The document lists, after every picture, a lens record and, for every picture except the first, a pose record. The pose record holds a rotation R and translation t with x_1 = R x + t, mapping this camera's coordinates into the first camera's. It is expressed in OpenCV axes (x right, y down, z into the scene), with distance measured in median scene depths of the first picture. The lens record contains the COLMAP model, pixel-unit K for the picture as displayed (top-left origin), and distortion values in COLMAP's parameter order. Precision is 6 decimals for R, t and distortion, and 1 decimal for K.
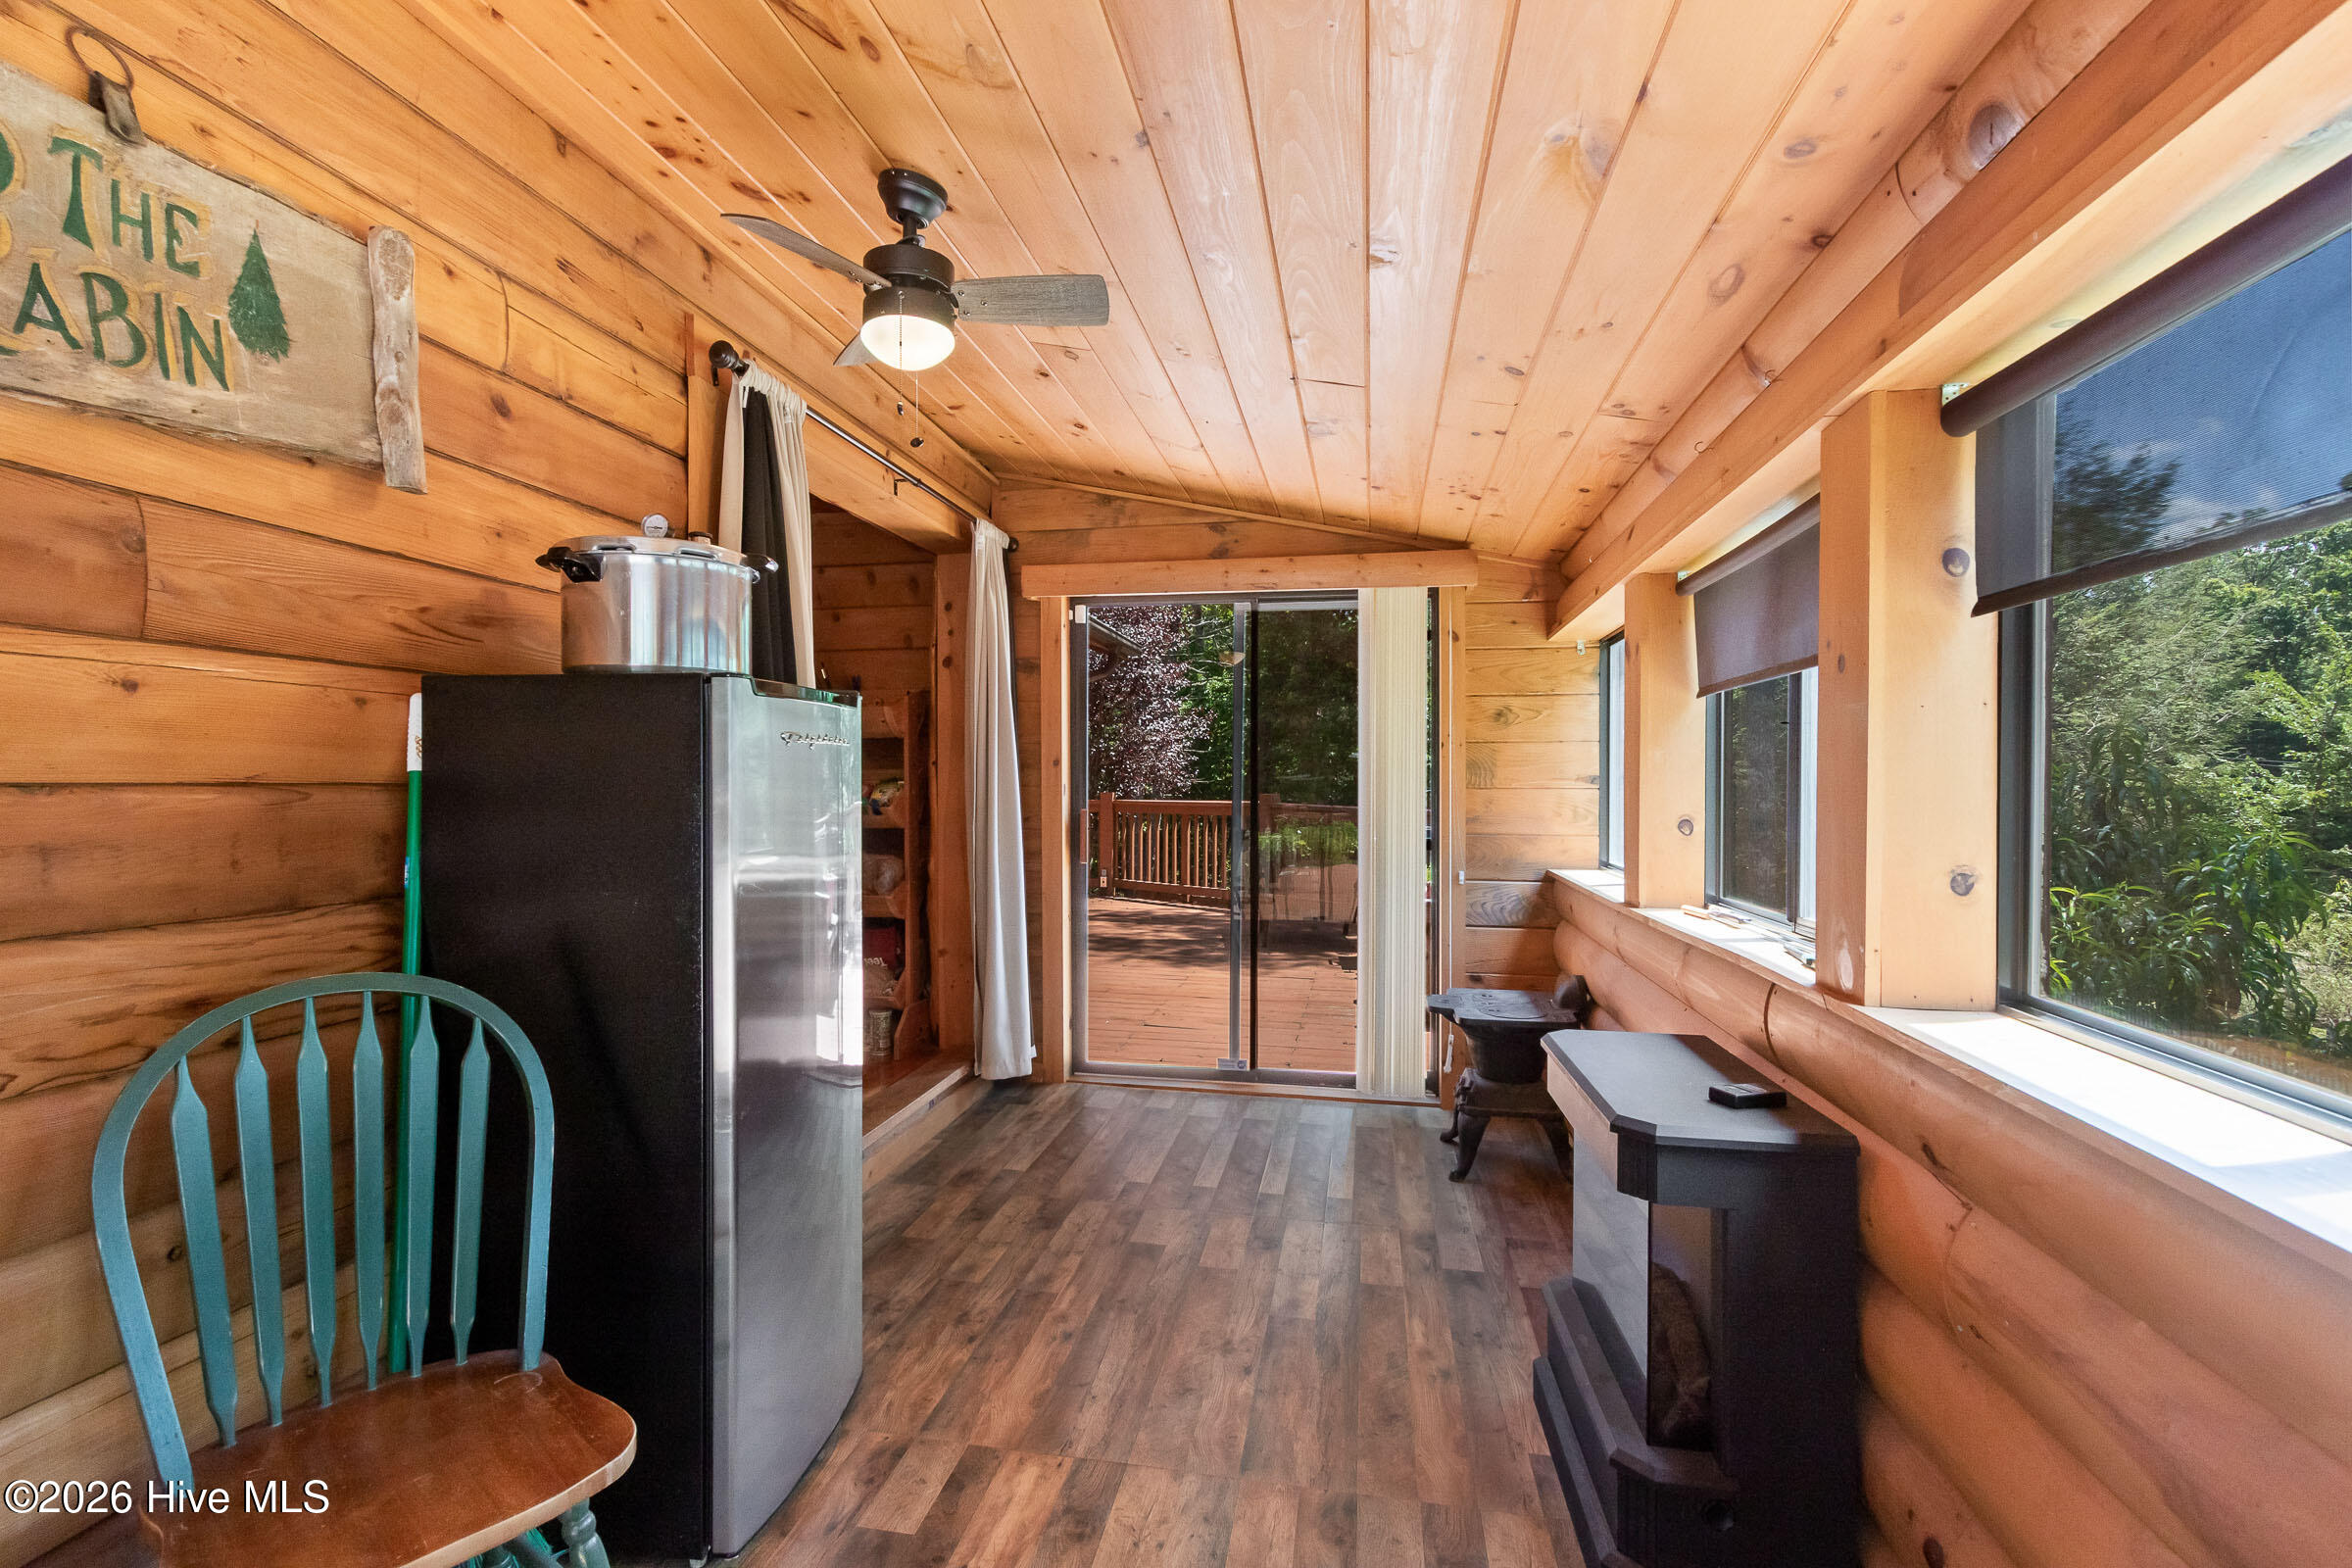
lens RADIAL K [[1090.0, 0, 1160.7], [0, 1090.0, 788.4], [0, 0, 1]] dist [0.000153, -0.000491]
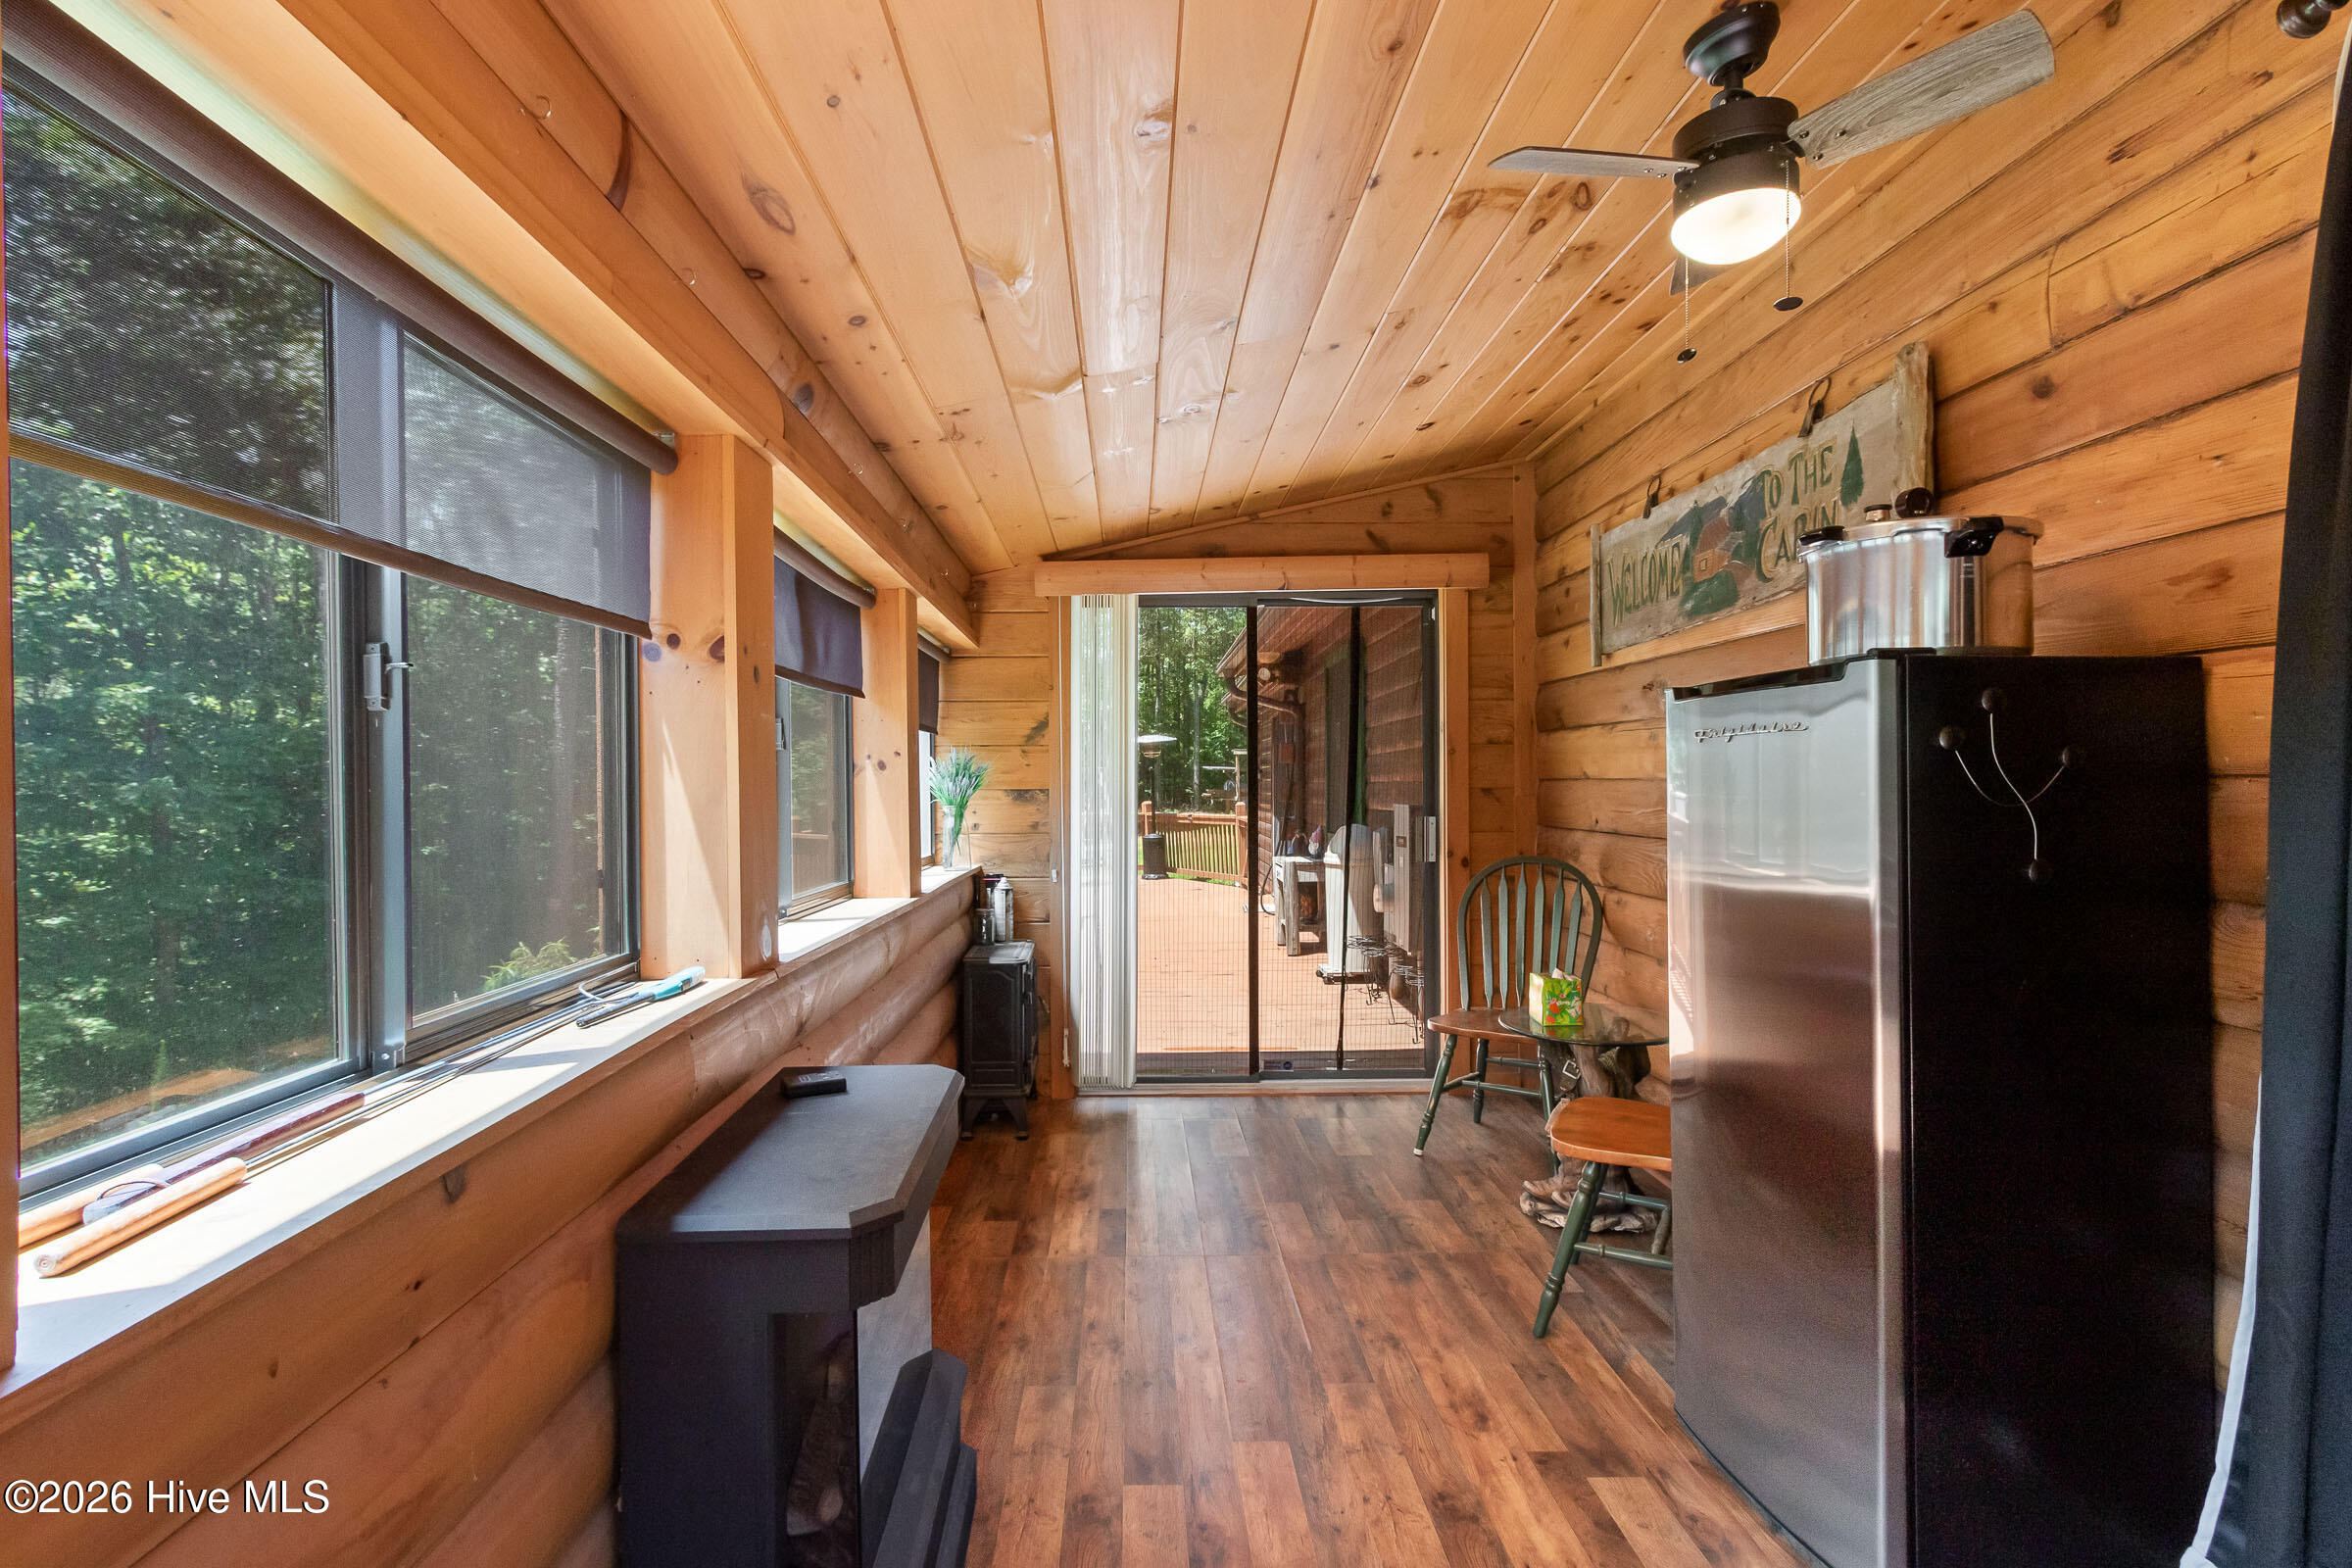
lens RADIAL K [[1127.5, 0, 1133.2], [0, 1127.5, 780.6], [0, 0, 1]] dist [0.004155, -0.000158]
pose [[-0.982156, 0.004901, -0.188003, 0.383456], [0.004501, 0.999987, 0.002557, -0.006431], [0.188013, 0.001665, -0.982165, 1.838783]]
